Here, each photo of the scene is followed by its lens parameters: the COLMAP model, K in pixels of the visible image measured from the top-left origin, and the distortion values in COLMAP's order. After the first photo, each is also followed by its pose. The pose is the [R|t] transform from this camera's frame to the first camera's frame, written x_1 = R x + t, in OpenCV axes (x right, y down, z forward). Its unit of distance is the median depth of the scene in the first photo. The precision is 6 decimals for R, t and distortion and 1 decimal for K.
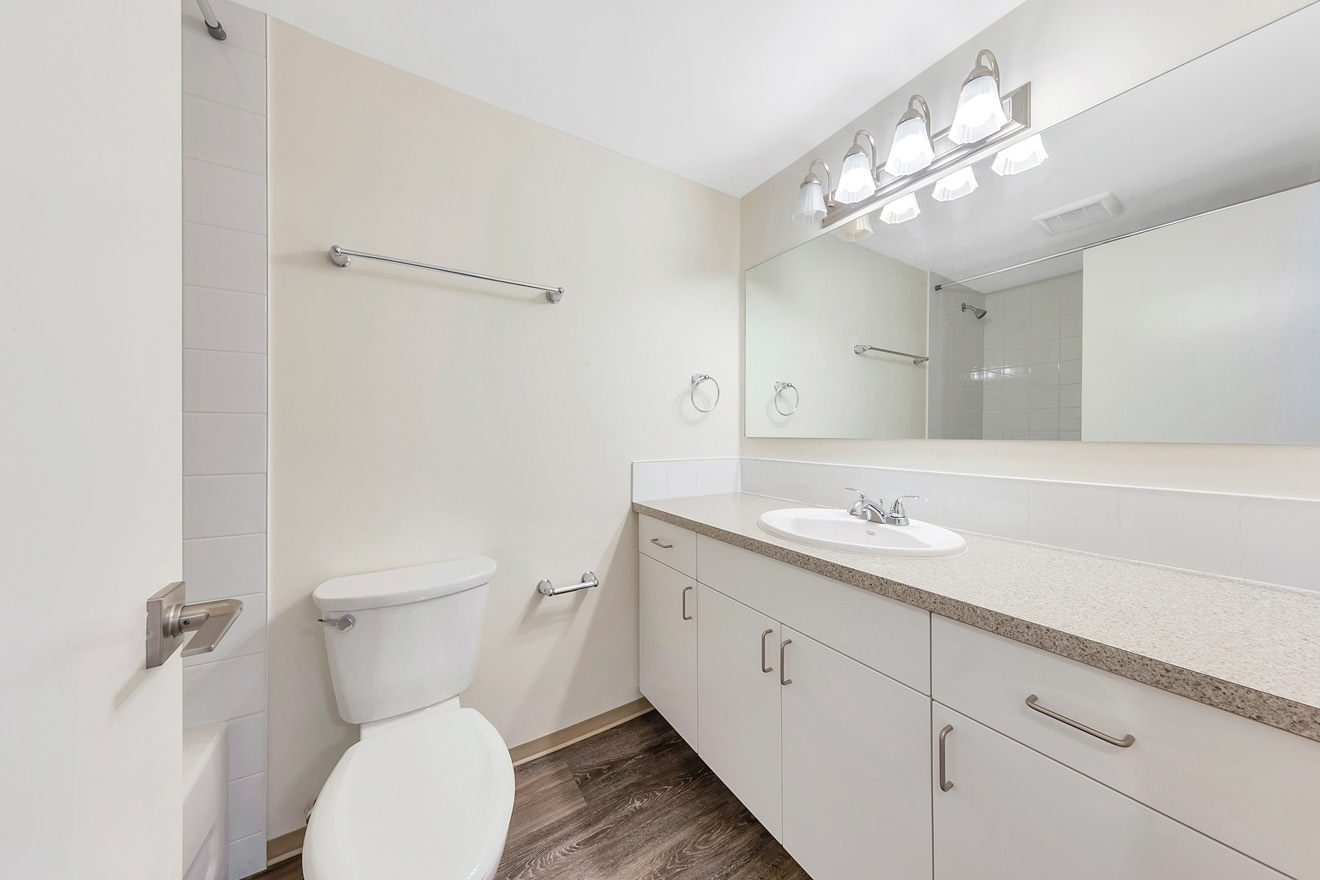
lens RADIAL K [[424.1, 0, 660.8], [0, 424.1, 436.1], [0, 0, 1]] dist [0.001793, 0.000124]
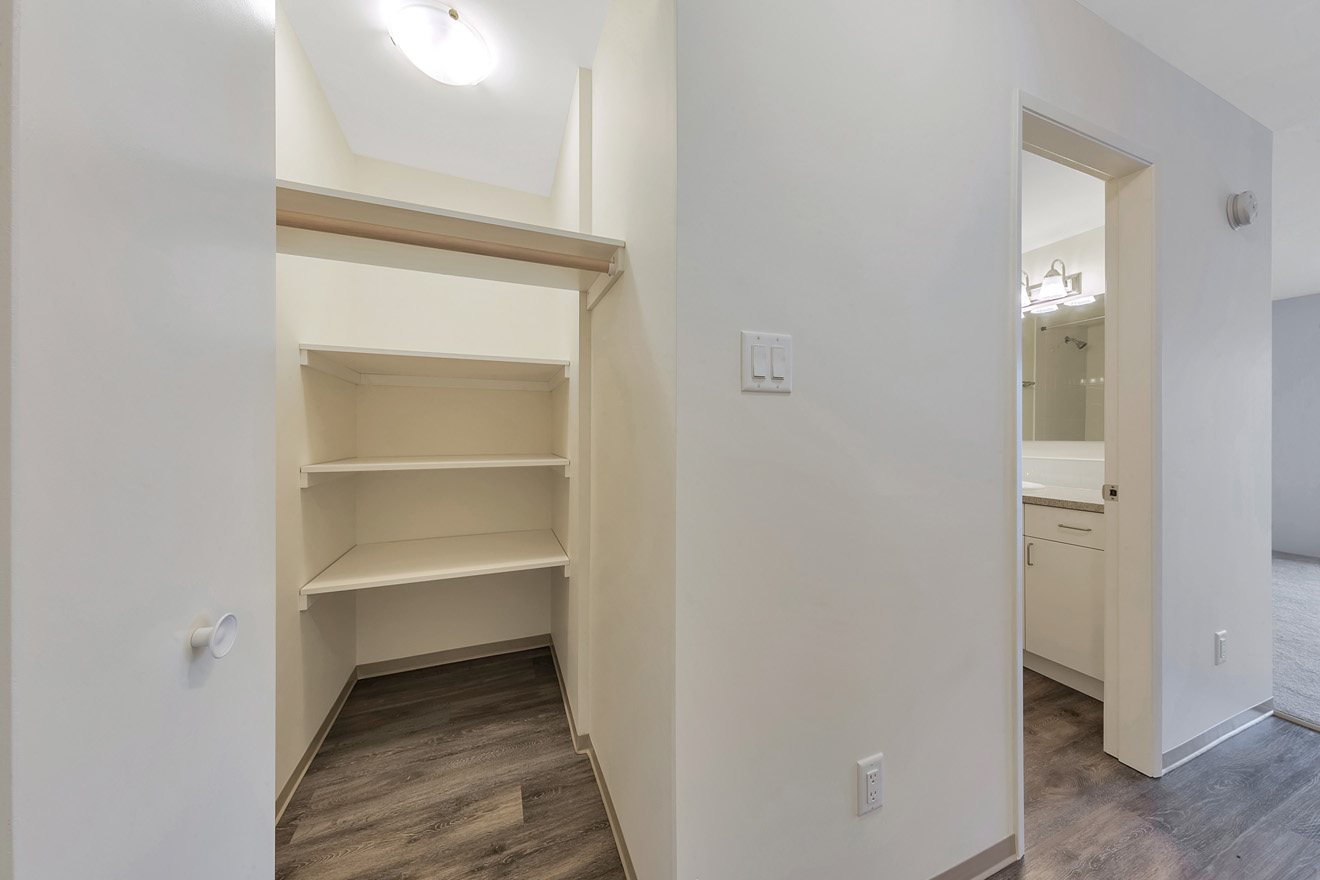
lens RADIAL K [[424.1, 0, 658.6], [0, 424.1, 439.0], [0, 0, 1]] dist [0.001793, 0.000124]
pose [[0.983797, -0.000764, -0.179284, -0.323041], [0.001260, 0.999996, 0.002649, -0.003688], [0.179282, -0.002832, 0.983794, -0.573055]]
